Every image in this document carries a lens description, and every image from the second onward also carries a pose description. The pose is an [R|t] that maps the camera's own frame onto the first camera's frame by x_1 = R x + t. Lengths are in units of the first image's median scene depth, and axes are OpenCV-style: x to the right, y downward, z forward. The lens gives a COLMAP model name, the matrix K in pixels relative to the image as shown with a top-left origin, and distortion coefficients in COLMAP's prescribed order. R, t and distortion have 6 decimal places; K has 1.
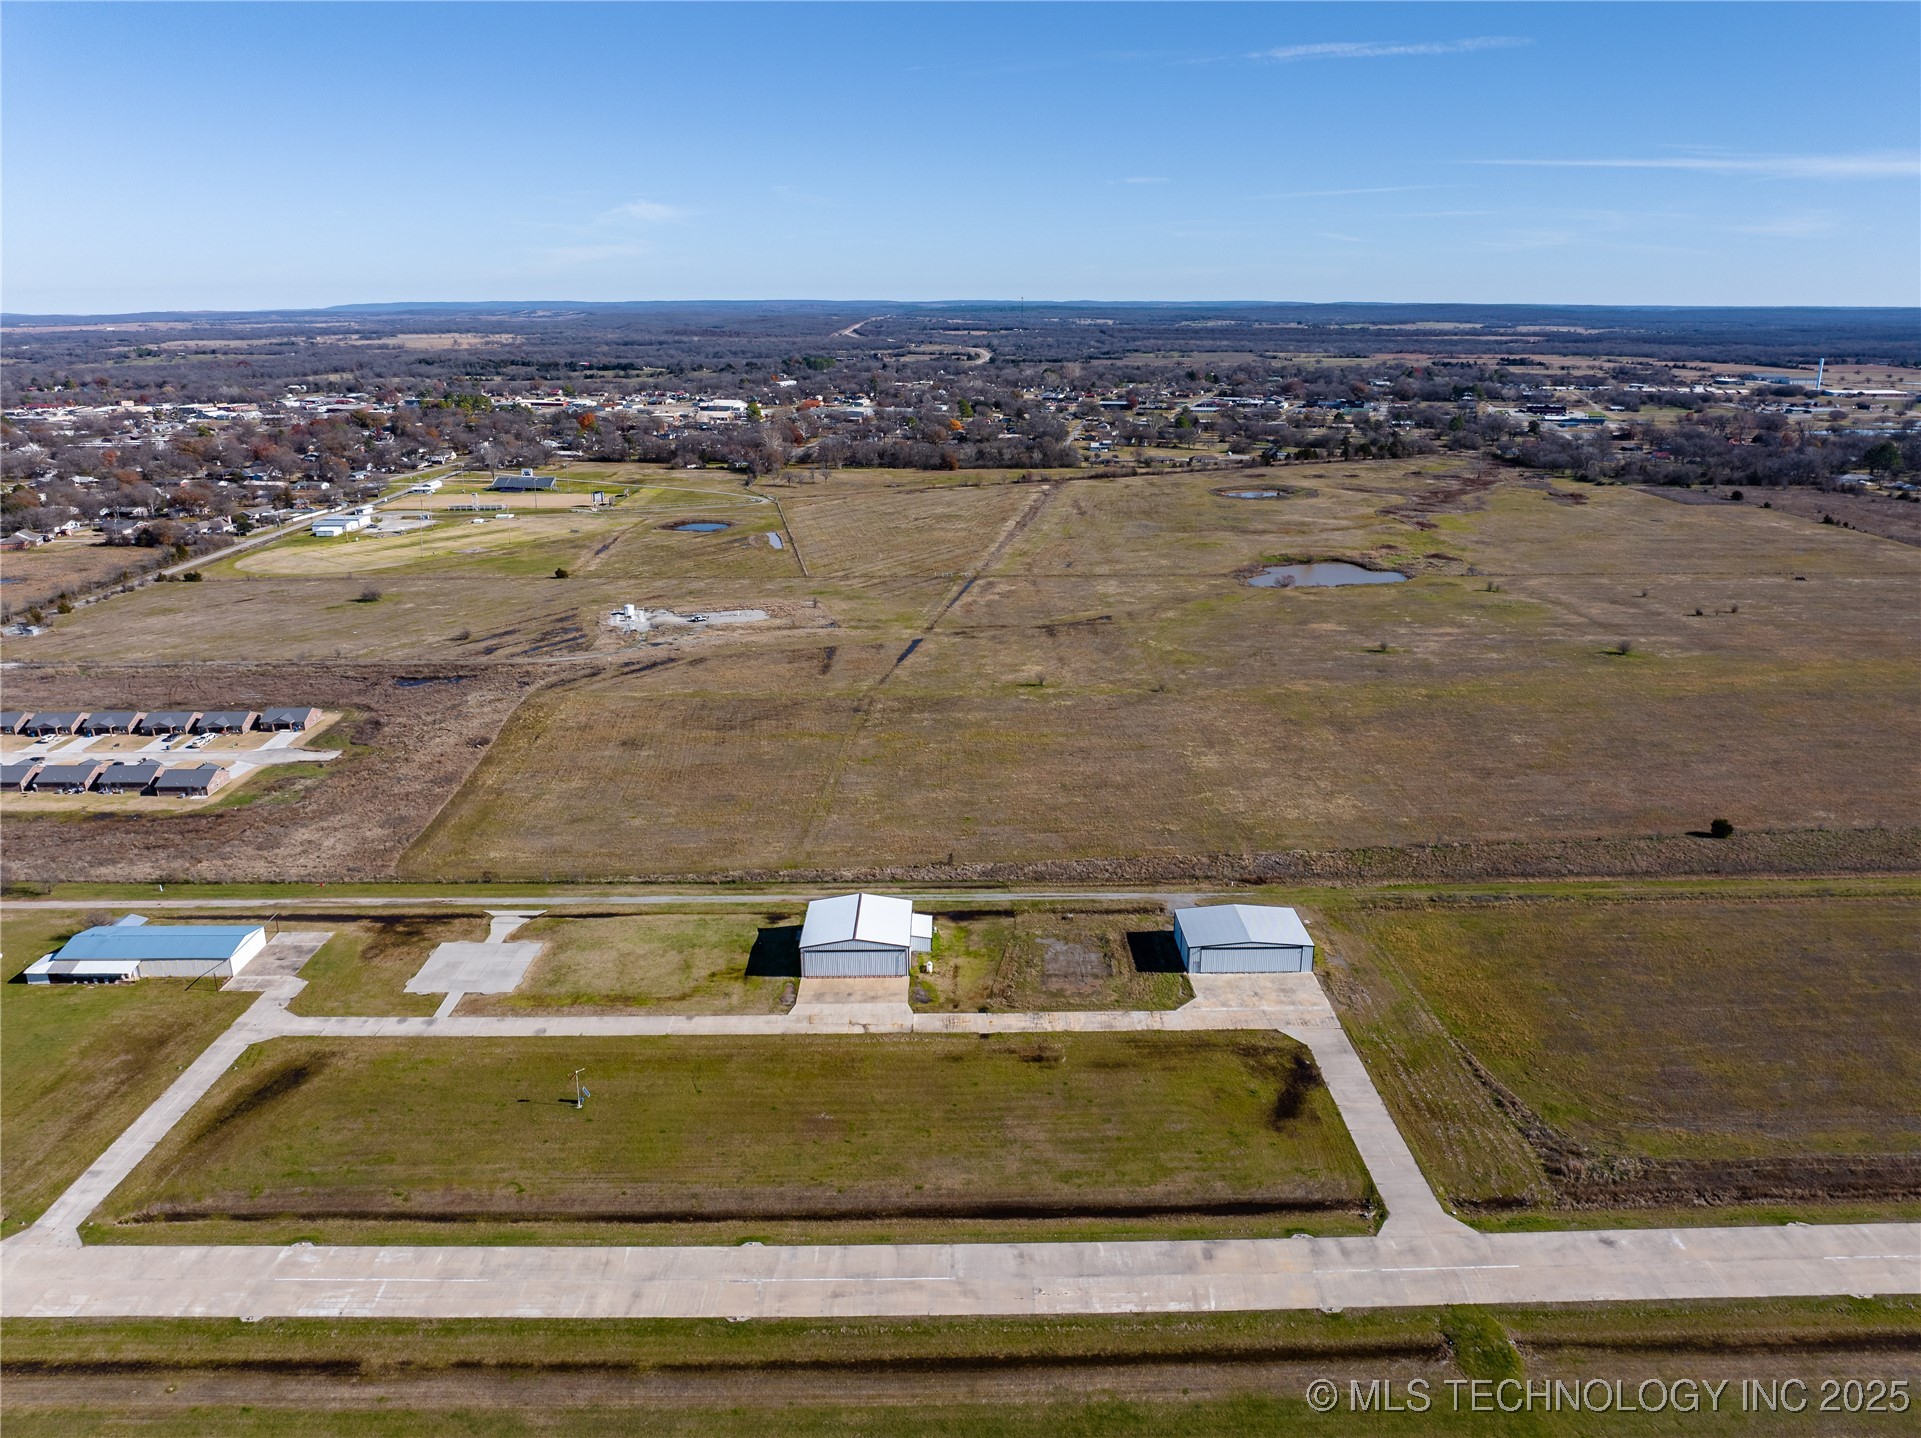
lens RADIAL K [[1336.6, 0, 969.3], [0, 1336.6, 775.4], [0, 0, 1]] dist [-0.038001, 0.006673]
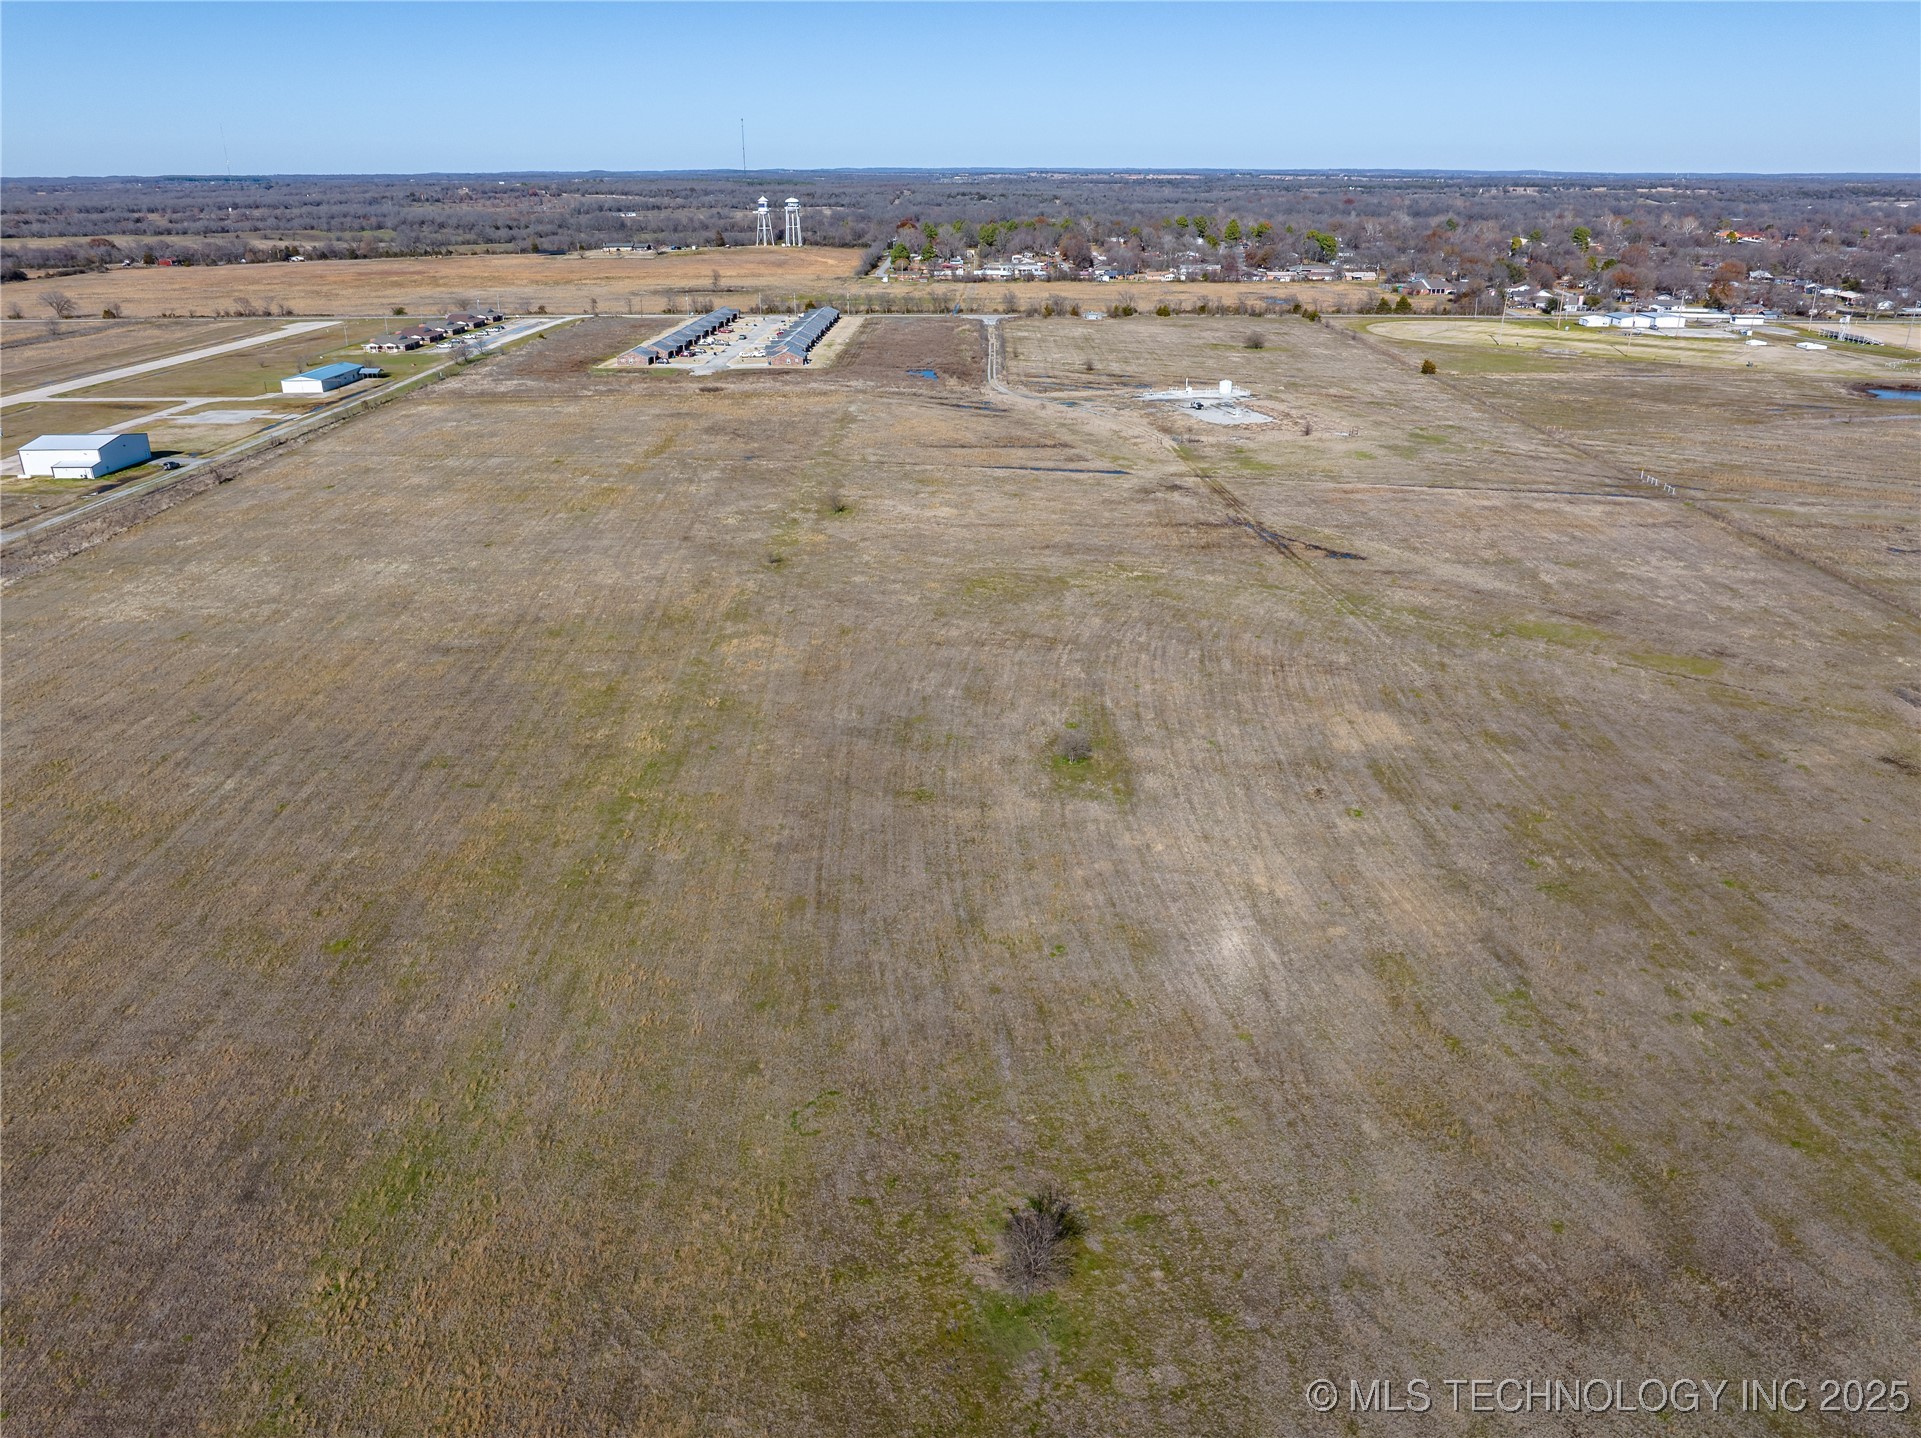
lens RADIAL K [[1343.6, 0, 965.3], [0, 1343.6, 711.8], [0, 0, 1]] dist [-0.037117, 0.004227]
pose [[-0.040314, 0.378307, -0.924802, 0.664545], [-0.330049, 0.868561, 0.369688, -0.236972], [0.943102, 0.320134, 0.089845, 1.003742]]
